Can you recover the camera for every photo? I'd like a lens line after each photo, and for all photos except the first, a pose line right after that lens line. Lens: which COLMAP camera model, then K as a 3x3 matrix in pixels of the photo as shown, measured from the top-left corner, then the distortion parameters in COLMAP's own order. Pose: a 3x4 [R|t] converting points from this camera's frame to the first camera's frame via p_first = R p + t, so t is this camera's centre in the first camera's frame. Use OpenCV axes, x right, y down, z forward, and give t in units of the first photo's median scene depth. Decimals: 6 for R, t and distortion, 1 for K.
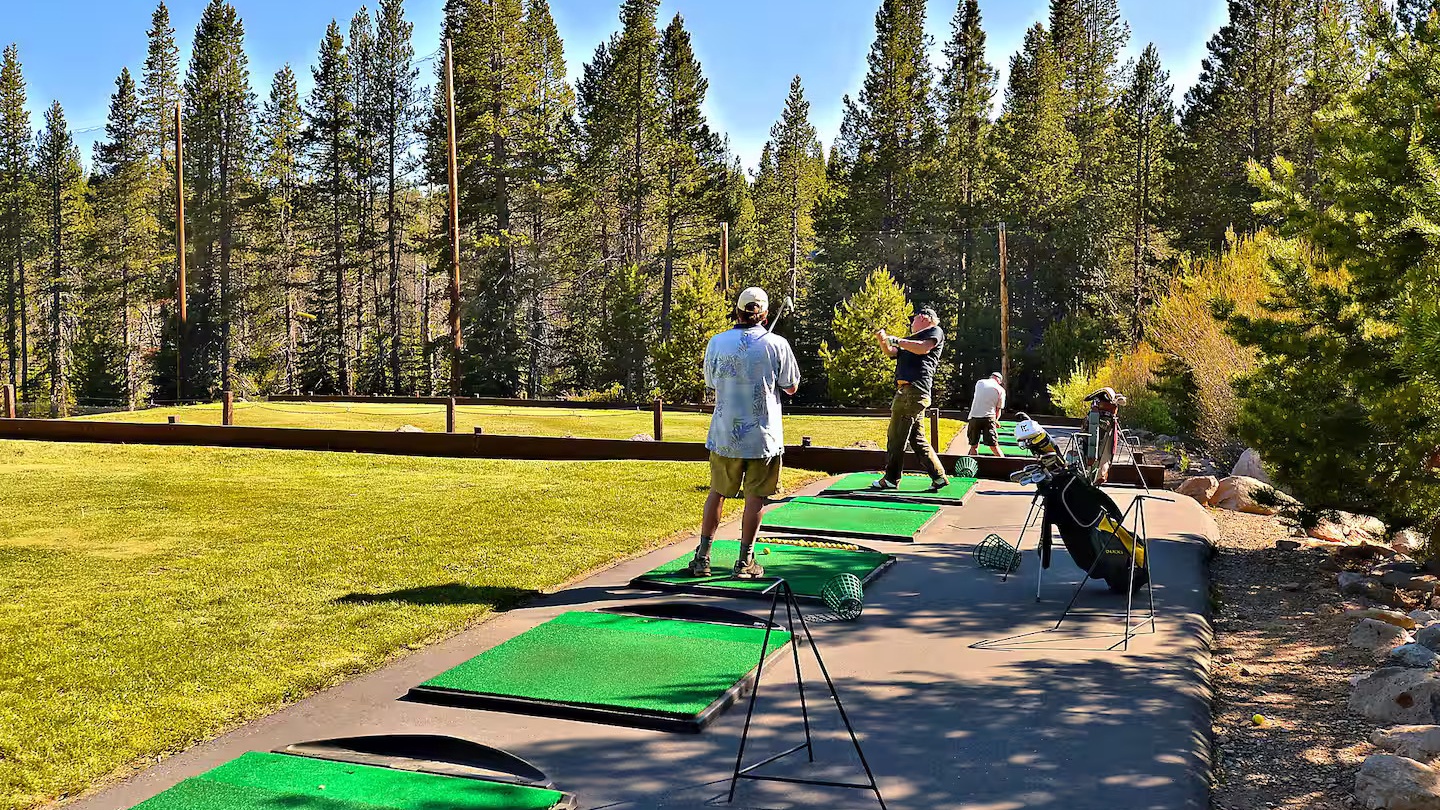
lens RADIAL K [[625.3, 0, 729.5], [0, 625.3, 403.8], [0, 0, 1]] dist [0.001070, -0.000255]
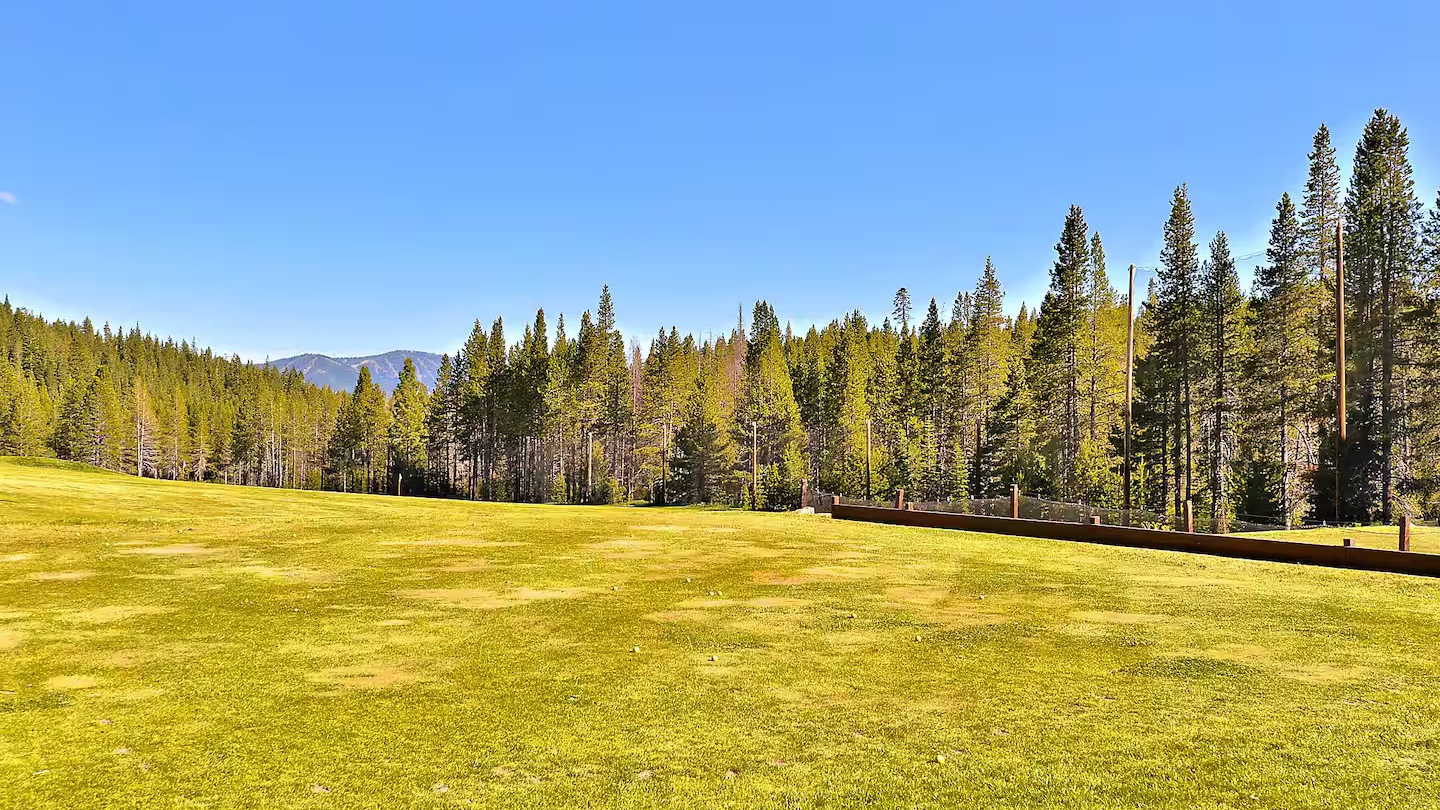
lens RADIAL K [[625.3, 0, 729.5], [0, 625.3, 403.8], [0, 0, 1]] dist [0.001070, -0.000255]
pose [[0.936259, 0.006955, -0.351242, -1.446807], [-0.022338, 0.998959, -0.039764, -0.129815], [0.350600, 0.045075, 0.935440, -0.260437]]
